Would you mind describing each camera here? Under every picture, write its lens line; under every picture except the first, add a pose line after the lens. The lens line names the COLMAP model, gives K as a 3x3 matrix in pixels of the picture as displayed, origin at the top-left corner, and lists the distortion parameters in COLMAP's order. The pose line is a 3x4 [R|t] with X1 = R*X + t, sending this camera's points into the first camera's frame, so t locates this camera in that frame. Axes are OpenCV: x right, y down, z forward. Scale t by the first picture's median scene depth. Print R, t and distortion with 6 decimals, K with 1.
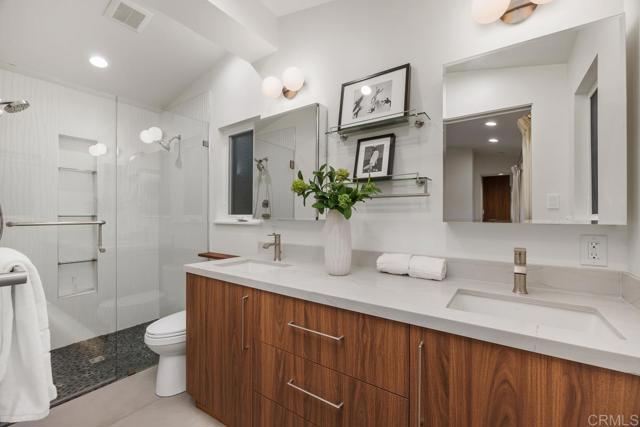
lens RADIAL K [[275.1, 0, 319.0], [0, 275.1, 216.4], [0, 0, 1]] dist [-0.001286, -0.000587]
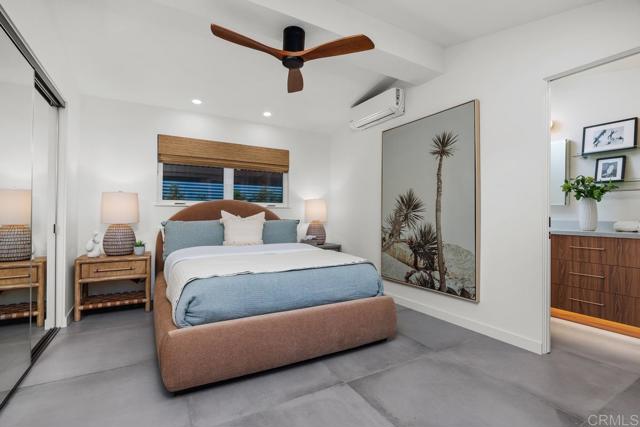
lens RADIAL K [[293.1, 0, 320.3], [0, 293.1, 215.7], [0, 0, 1]] dist [-0.002565, -0.000570]
pose [[0.906268, 0.002898, -0.422693, -0.717042], [-0.001896, 0.999994, 0.002790, 0.092285], [0.422698, -0.001727, 0.906269, -1.556143]]
